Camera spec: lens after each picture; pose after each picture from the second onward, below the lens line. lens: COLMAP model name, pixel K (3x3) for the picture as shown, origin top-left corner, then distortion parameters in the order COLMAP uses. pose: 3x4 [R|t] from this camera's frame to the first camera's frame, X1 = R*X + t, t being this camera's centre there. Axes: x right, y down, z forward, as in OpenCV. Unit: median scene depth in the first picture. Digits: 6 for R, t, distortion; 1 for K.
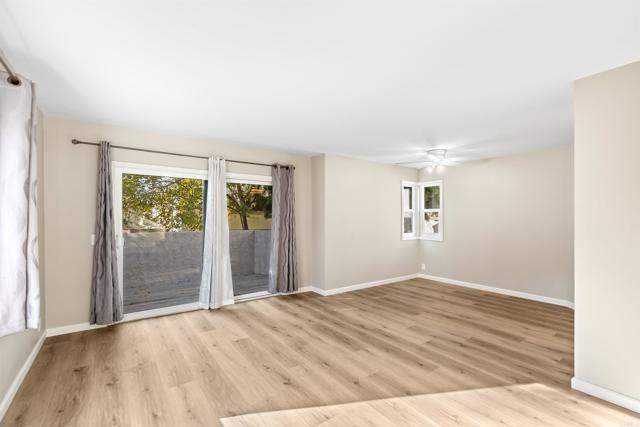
lens RADIAL K [[279.0, 0, 328.9], [0, 279.0, 212.9], [0, 0, 1]] dist [0.000801, 0.000111]
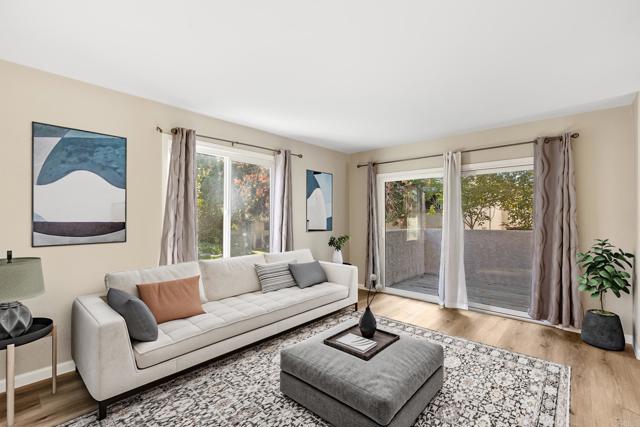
lens RADIAL K [[287.4, 0, 315.2], [0, 287.4, 216.6], [0, 0, 1]] dist [-0.000330, -0.000161]
pose [[0.216007, -0.002684, -0.976388, 0.630094], [0.024821, 0.999688, 0.002743, 0.011997], [0.976076, -0.024828, 0.216006, 0.452179]]
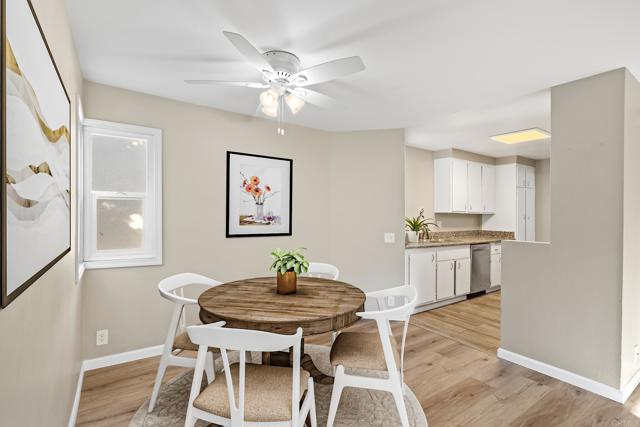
lens RADIAL K [[297.1, 0, 320.0], [0, 297.1, 213.5], [0, 0, 1]] dist [0.109468, -0.069819]
pose [[0.036401, -0.003527, 0.999331, -0.130884], [-0.036405, 0.999325, 0.004853, 0.025209], [-0.998674, -0.036557, 0.036248, 1.456352]]
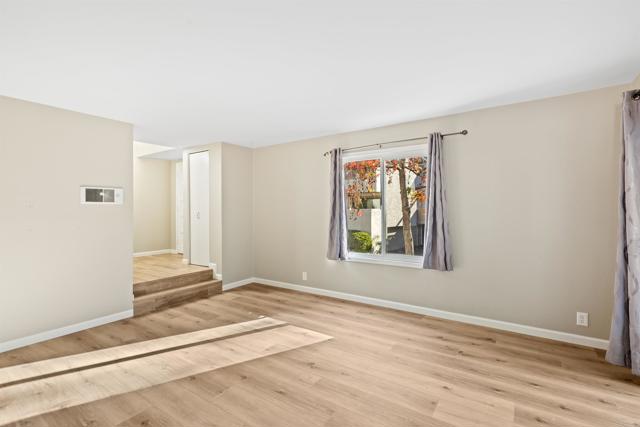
lens RADIAL K [[300.5, 0, 326.8], [0, 300.5, 201.9], [0, 0, 1]] dist [0.002817, 0.000207]
pose [[-0.948517, -0.009796, -0.316574, 0.120752], [0.003609, 0.999122, -0.041731, 0.029656], [0.316705, -0.040726, -0.947649, 1.572051]]
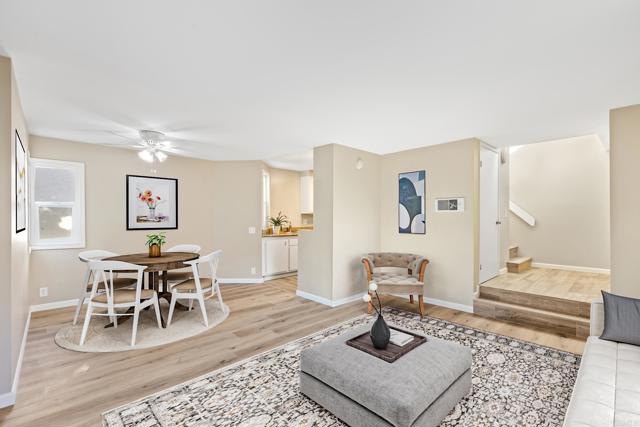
lens RADIAL K [[287.4, 0, 315.2], [0, 287.4, 216.6], [0, 0, 1]] dist [-0.000330, -0.000161]
pose [[-0.099611, -0.000519, 0.995026, -0.736941], [-0.025151, 0.999682, -0.001997, 0.029350], [-0.994709, -0.025225, -0.099593, 0.973220]]
